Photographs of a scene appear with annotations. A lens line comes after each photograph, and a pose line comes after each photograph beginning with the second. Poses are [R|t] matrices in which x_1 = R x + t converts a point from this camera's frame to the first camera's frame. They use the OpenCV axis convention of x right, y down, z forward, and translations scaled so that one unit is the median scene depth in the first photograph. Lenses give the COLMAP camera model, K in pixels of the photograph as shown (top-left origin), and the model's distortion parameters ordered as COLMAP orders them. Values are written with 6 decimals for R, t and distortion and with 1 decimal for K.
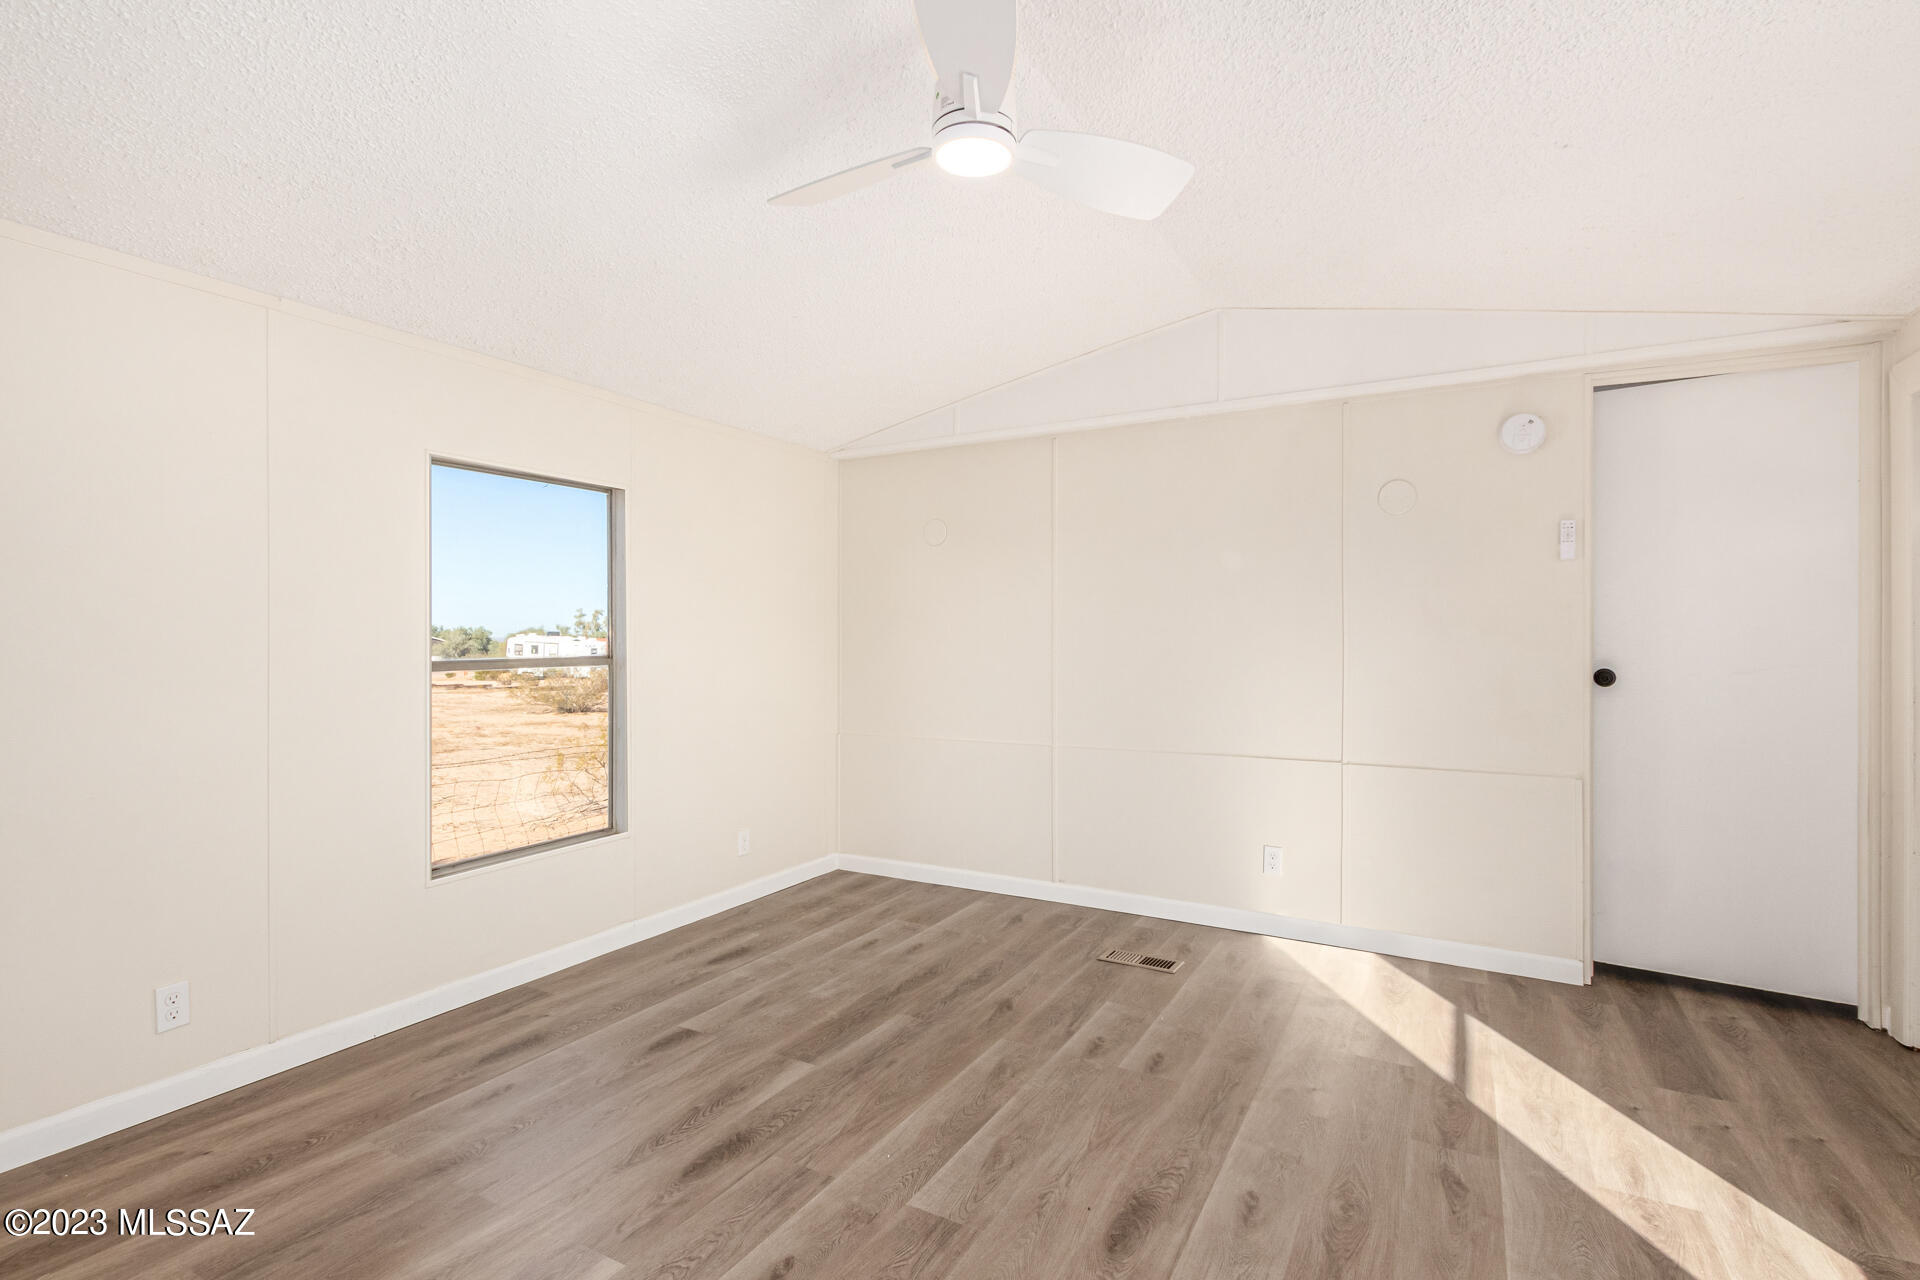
lens RADIAL K [[878.6, 0, 960.0], [0, 878.6, 640.0], [0, 0, 1]] dist [0.000362, 0.000890]
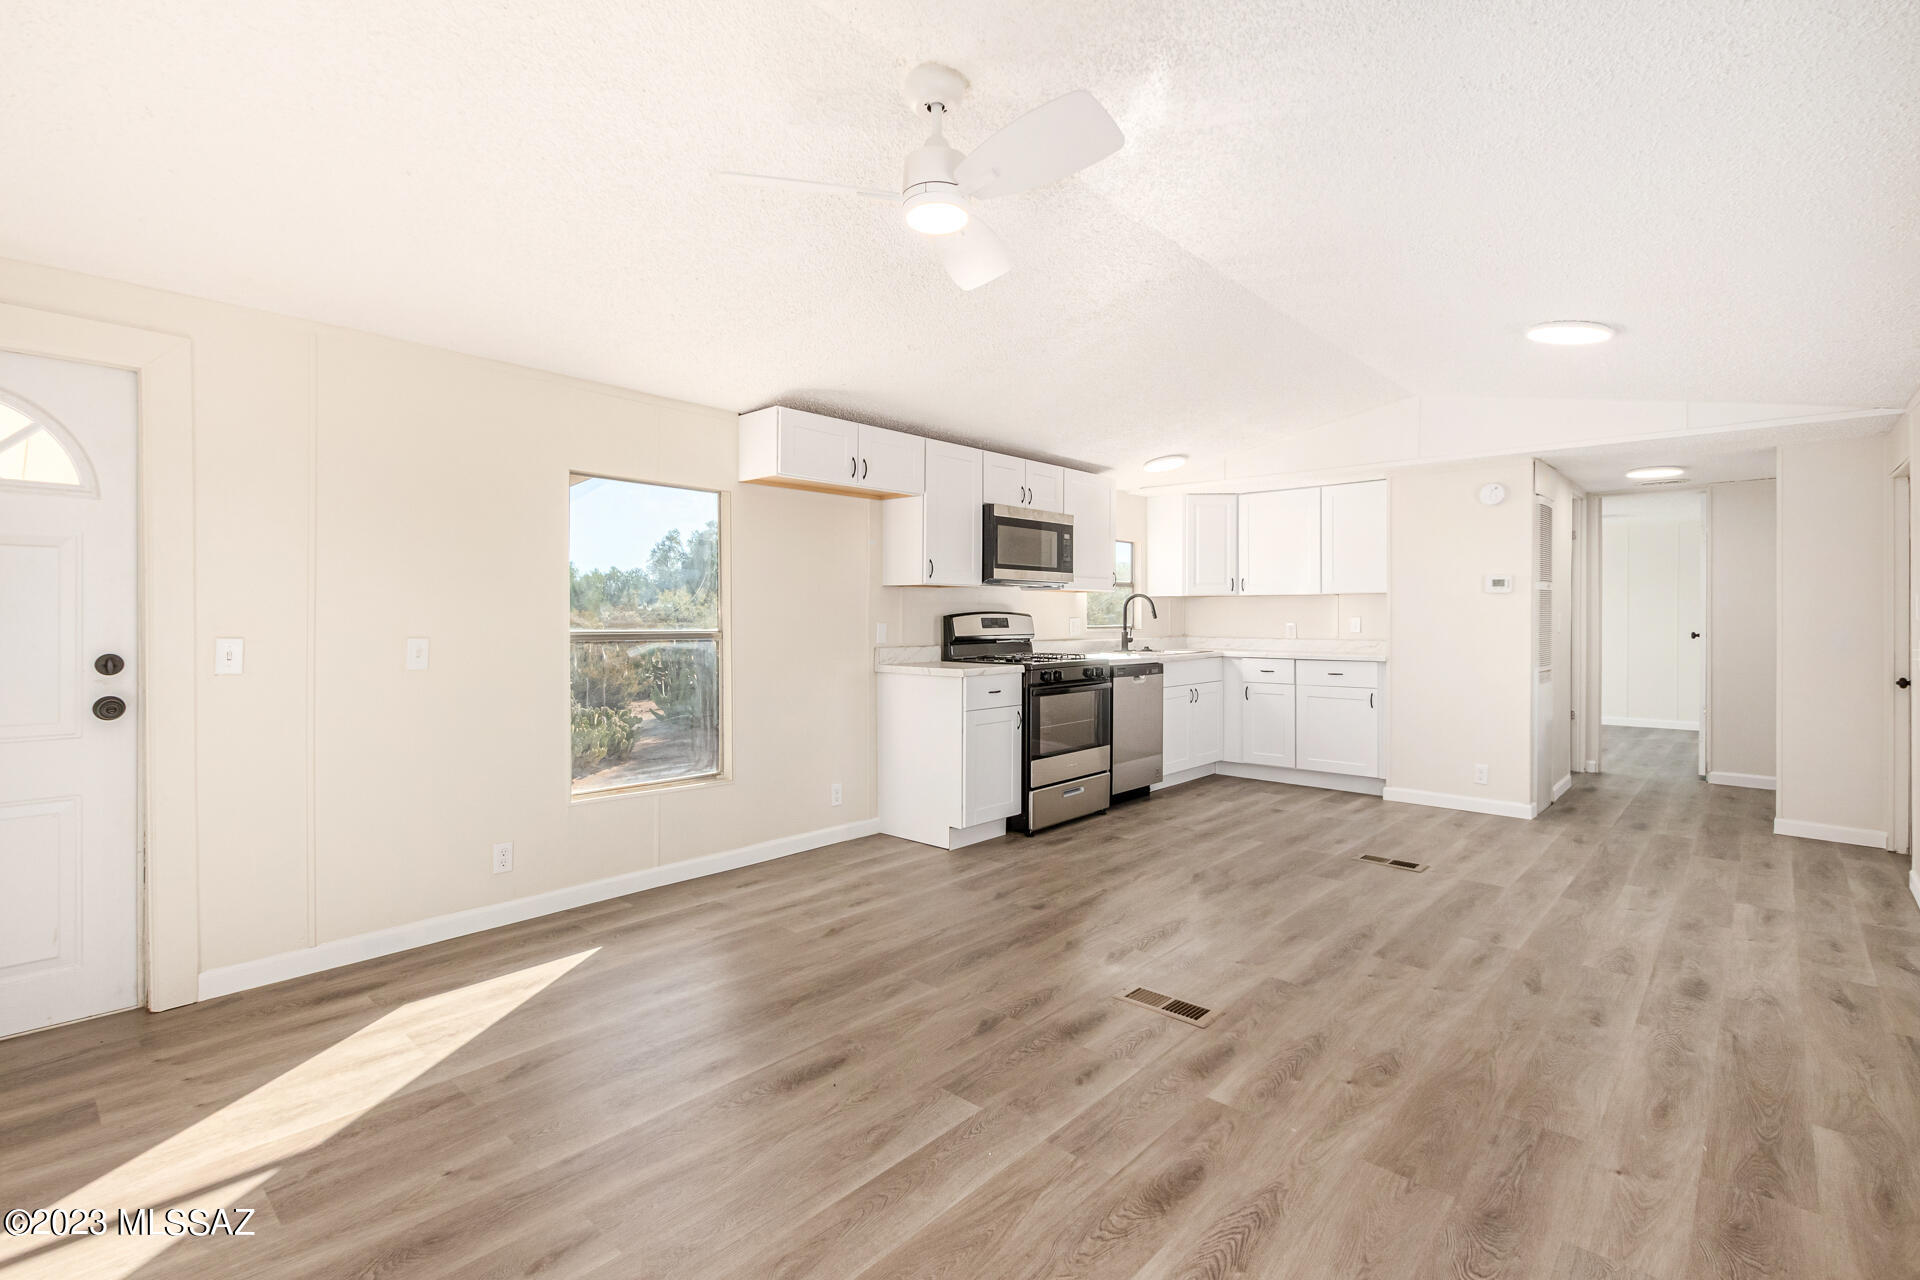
lens RADIAL K [[878.6, 0, 960.0], [0, 878.6, 640.0], [0, 0, 1]] dist [0.000362, 0.000890]
pose [[-0.973057, -0.011897, 0.230260, -0.191323], [-0.004051, 0.999396, 0.034518, -0.001089], [-0.230531, 0.032655, -0.972517, 1.396351]]
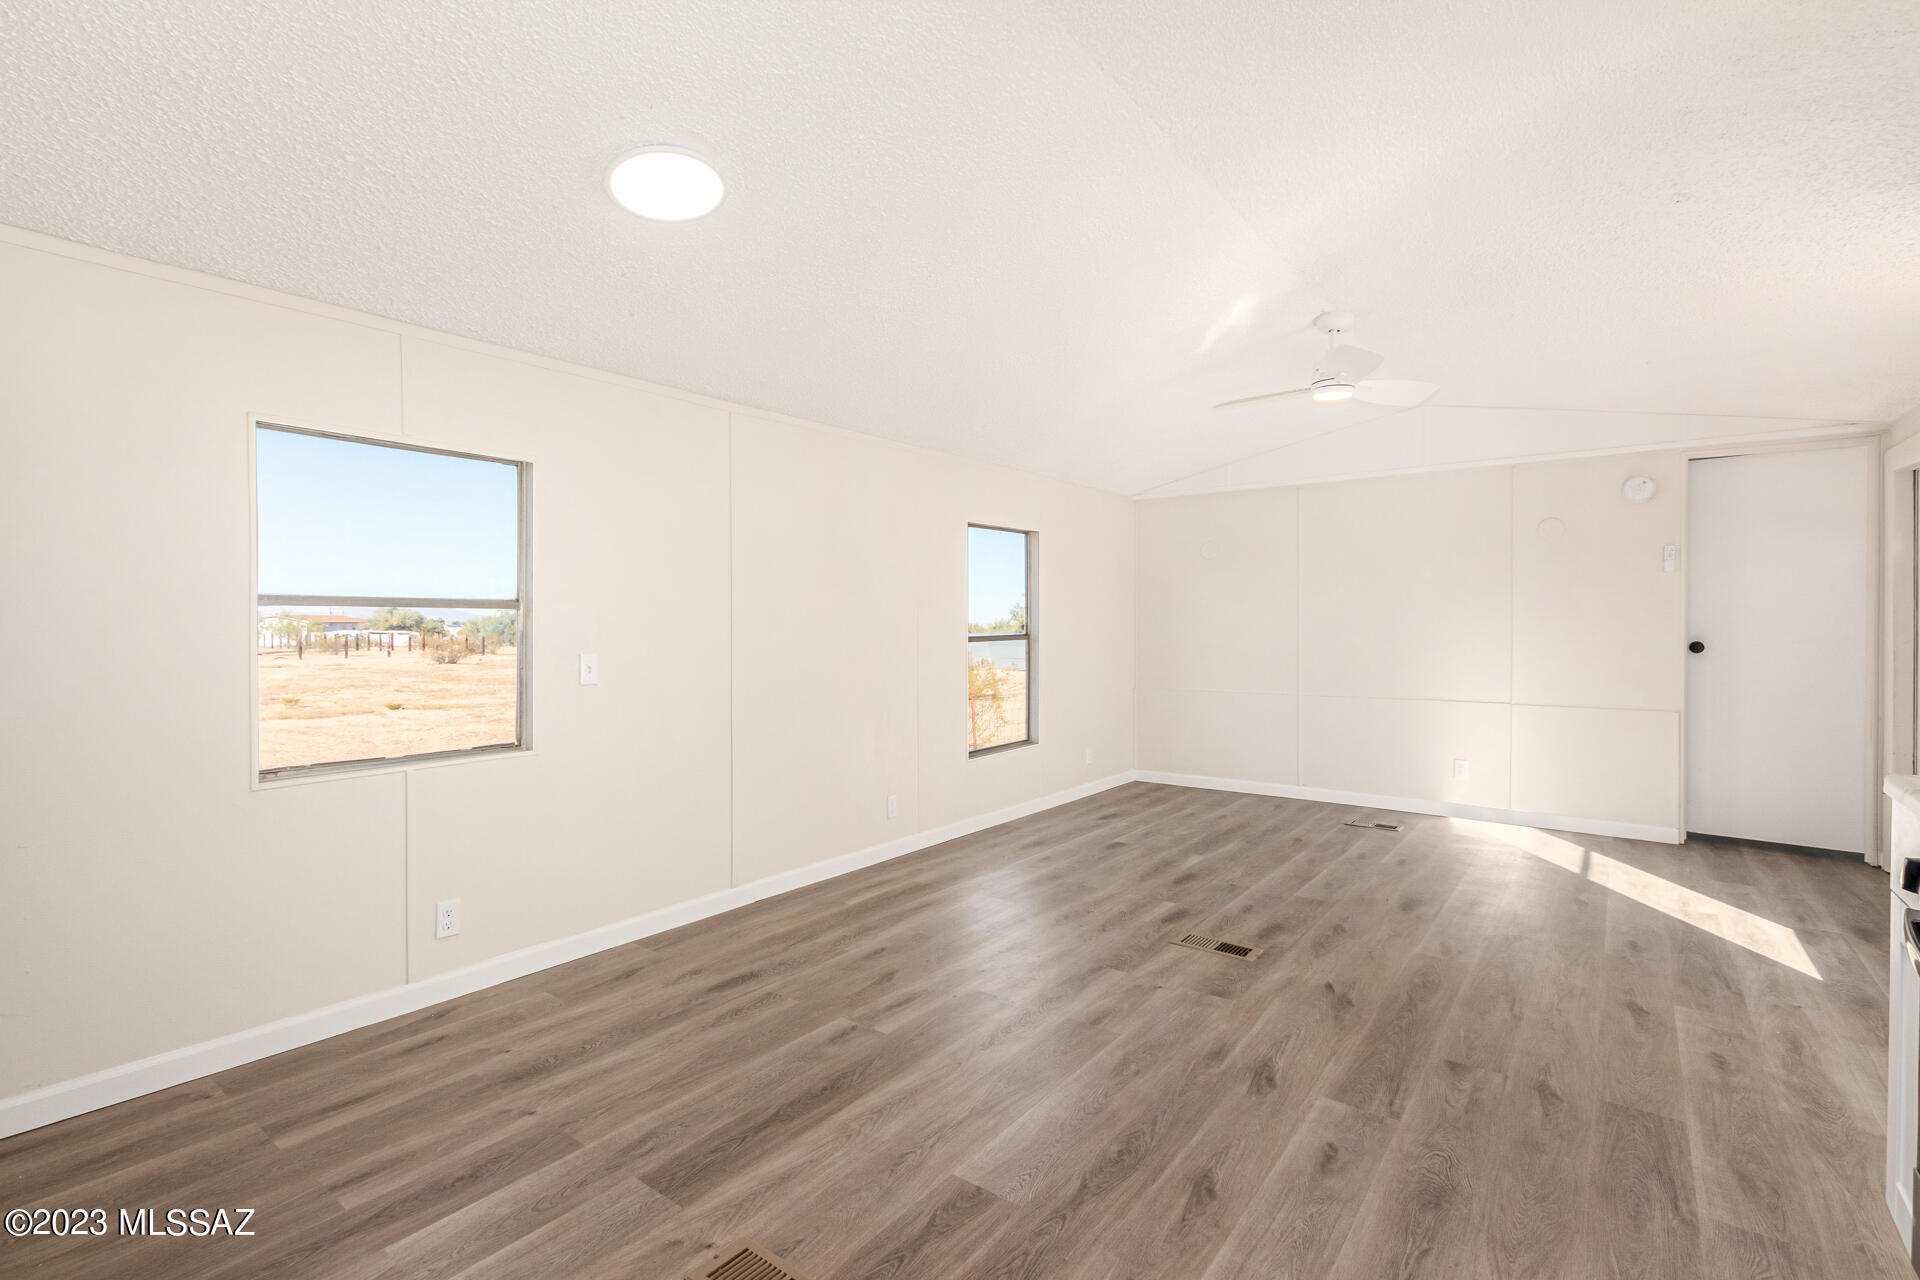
lens RADIAL K [[868.0, 0, 990.6], [0, 868.0, 638.3], [0, 0, 1]] dist [0.023939, -0.001385]
pose [[0.994085, -0.000543, -0.108600, -0.365922], [0.001730, 0.999940, 0.010835, 0.008863], [0.108588, -0.010959, 0.994026, -0.747516]]
